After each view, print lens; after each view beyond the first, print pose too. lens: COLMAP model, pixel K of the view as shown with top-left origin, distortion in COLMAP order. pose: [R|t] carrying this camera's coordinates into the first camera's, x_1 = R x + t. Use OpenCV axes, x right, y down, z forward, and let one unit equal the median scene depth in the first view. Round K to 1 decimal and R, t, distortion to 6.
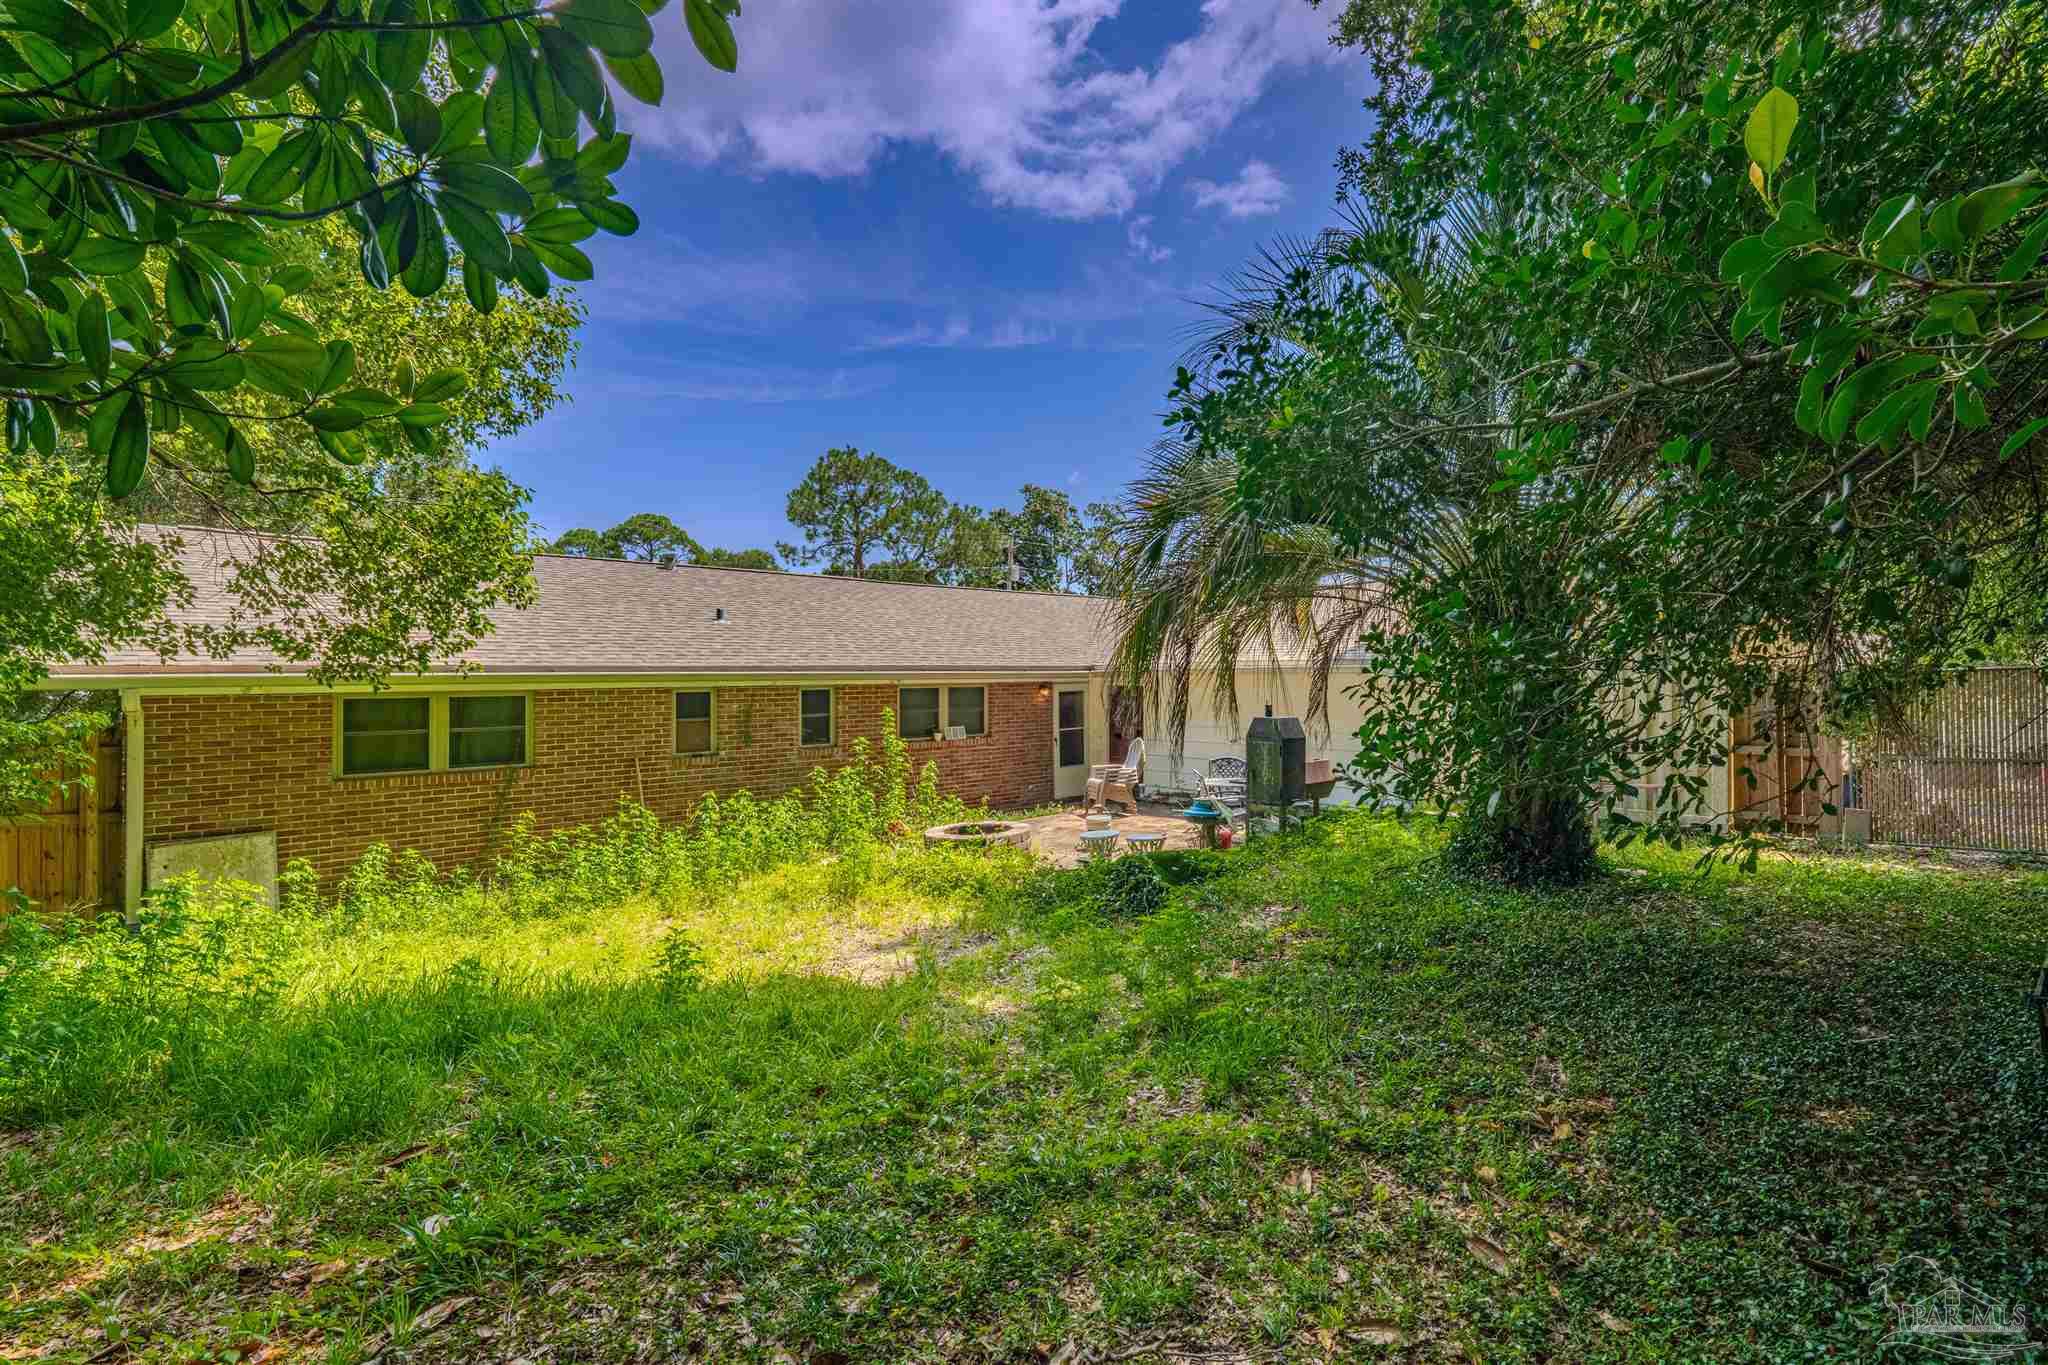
lens RADIAL K [[836.7, 0, 1029.5], [0, 836.7, 675.3], [0, 0, 1]] dist [-0.002726, -0.000431]
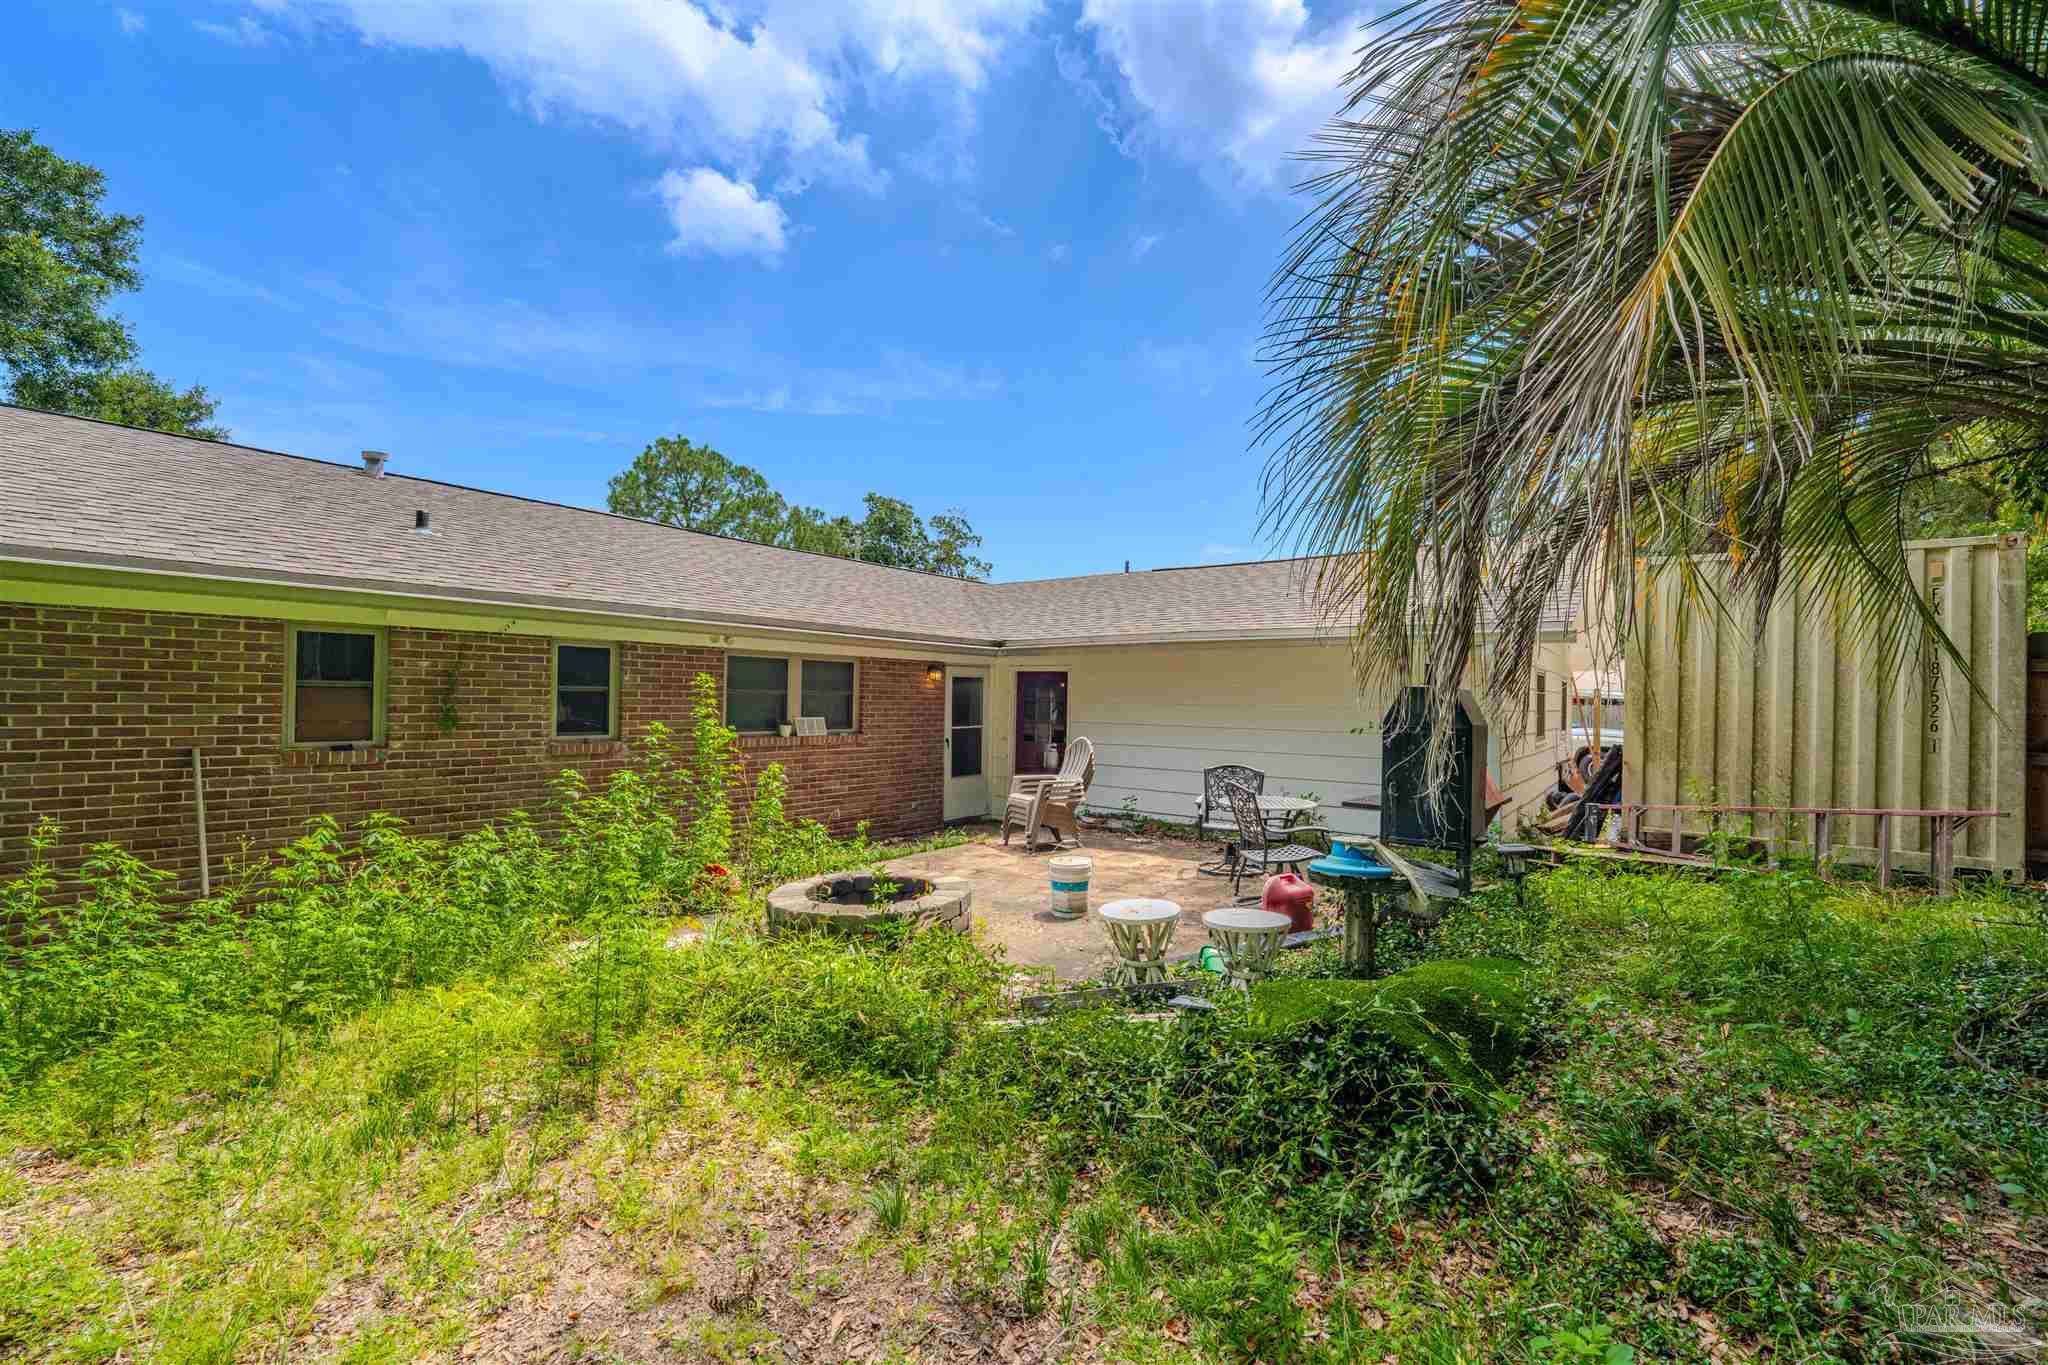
lens RADIAL K [[836.7, 0, 1023.0], [0, 836.7, 701.7], [0, 0, 1]] dist [-0.002726, -0.000431]
pose [[0.982964, 0.027558, 0.181721, -0.043491], [-0.030366, 0.999458, 0.012688, 0.035337], [-0.181273, -0.017990, 0.983268, 0.297973]]
